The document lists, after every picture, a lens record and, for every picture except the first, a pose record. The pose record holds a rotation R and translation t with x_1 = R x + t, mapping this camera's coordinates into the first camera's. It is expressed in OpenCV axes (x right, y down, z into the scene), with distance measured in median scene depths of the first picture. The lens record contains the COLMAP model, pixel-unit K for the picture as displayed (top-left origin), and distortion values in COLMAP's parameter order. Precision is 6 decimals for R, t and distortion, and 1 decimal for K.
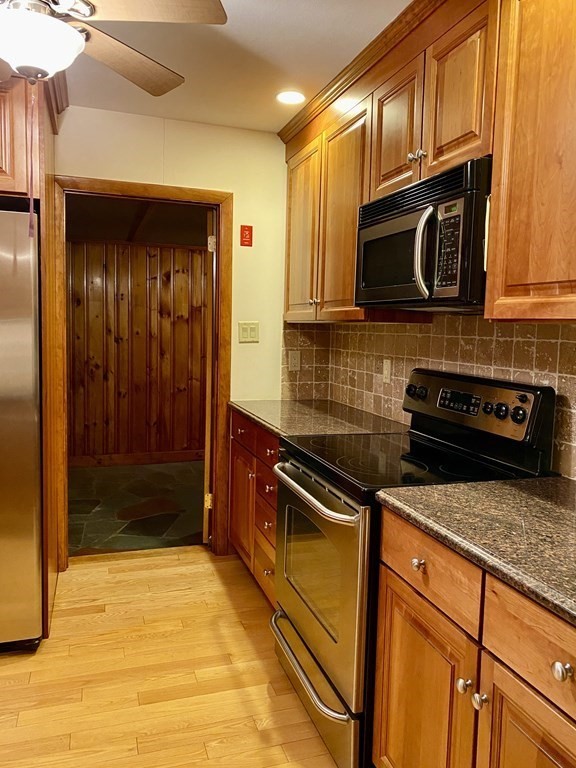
lens RADIAL K [[583.5, 0, 295.3], [0, 583.5, 381.5], [0, 0, 1]] dist [0.082163, -0.152681]
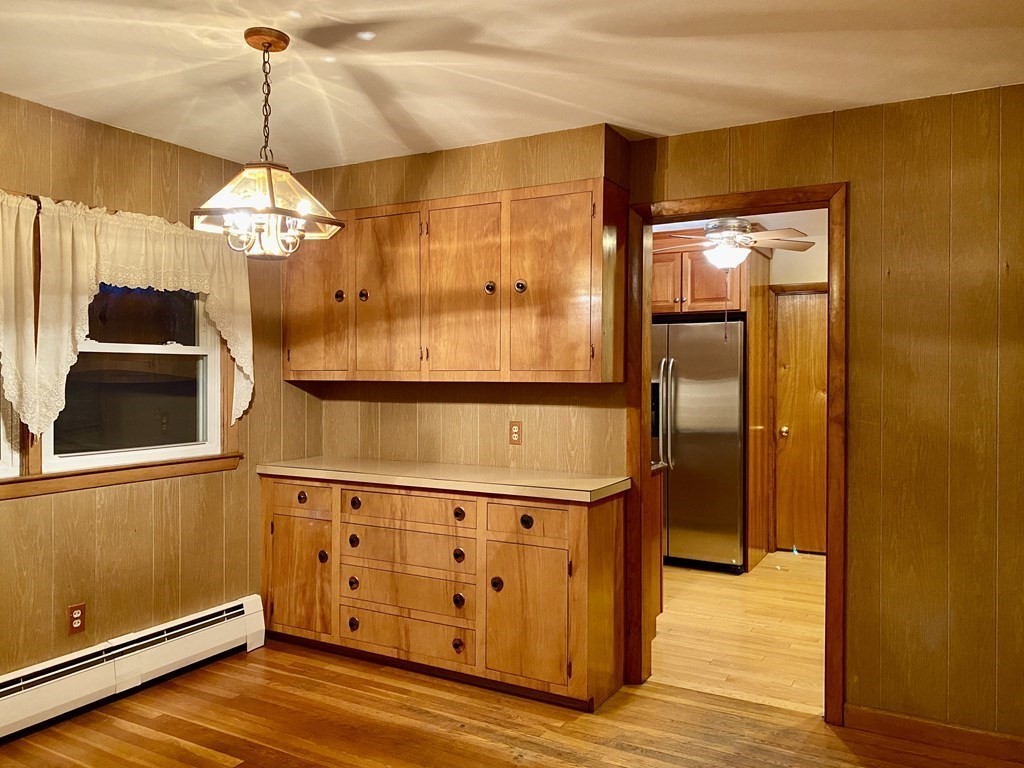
lens RADIAL K [[785.9, 0, 517.5], [0, 785.9, 381.4], [0, 0, 1]] dist [0.022806, -0.011087]
pose [[0.675499, -0.023250, -0.736994, 0.828738], [-0.047276, 0.996081, -0.074754, 0.104633], [0.735843, 0.085339, 0.671753, -1.058007]]
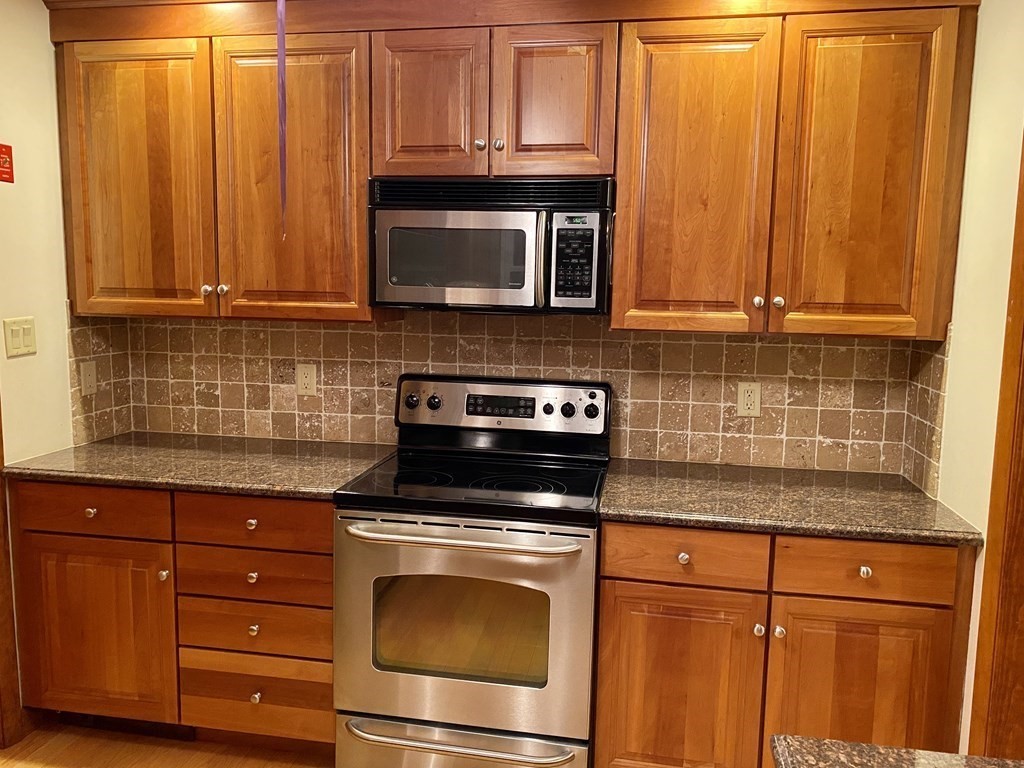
lens RADIAL K [[767.8, 0, 512.0], [0, 767.8, 384.0], [0, 0, 1]] dist [0.103341, -0.130767]
pose [[0.494550, -0.128275, 0.859631, -0.714755], [0.076667, 0.991632, 0.103865, -0.118779], [-0.865761, 0.014539, 0.500246, 0.324078]]
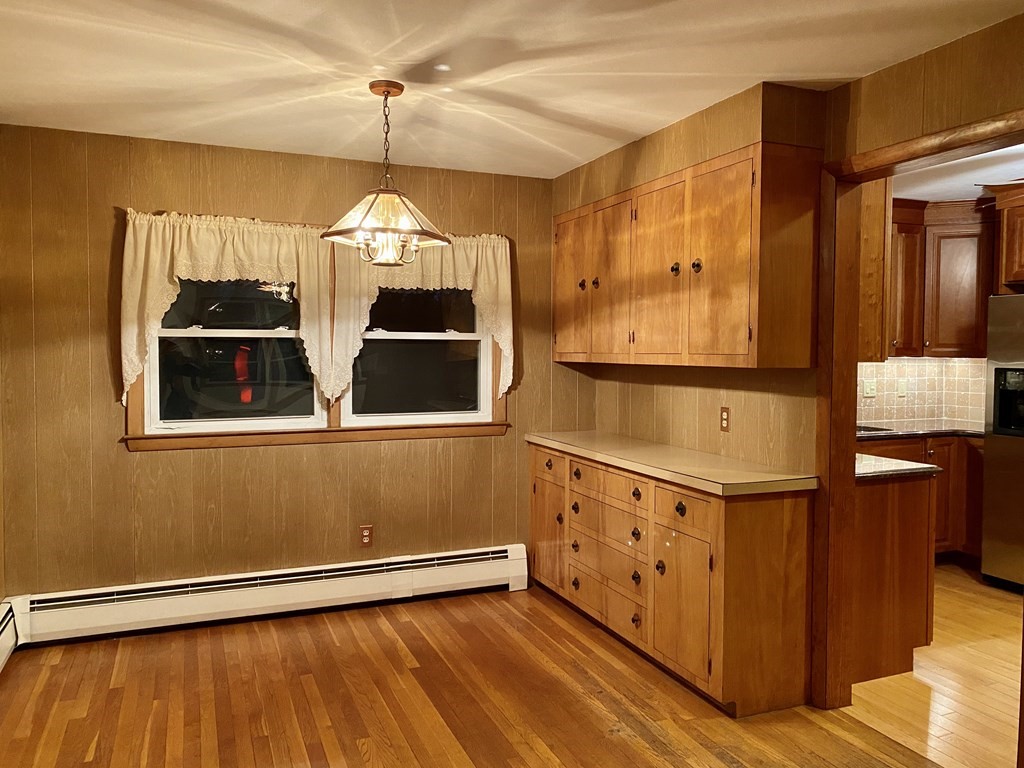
lens RADIAL K [[785.9, 0, 517.5], [0, 785.9, 381.4], [0, 0, 1]] dist [0.022806, -0.011087]
pose [[0.074061, 0.010841, -0.997195, 1.146314], [-0.091948, 0.995756, 0.003996, 0.047697], [0.993006, 0.091394, 0.074744, -0.496042]]
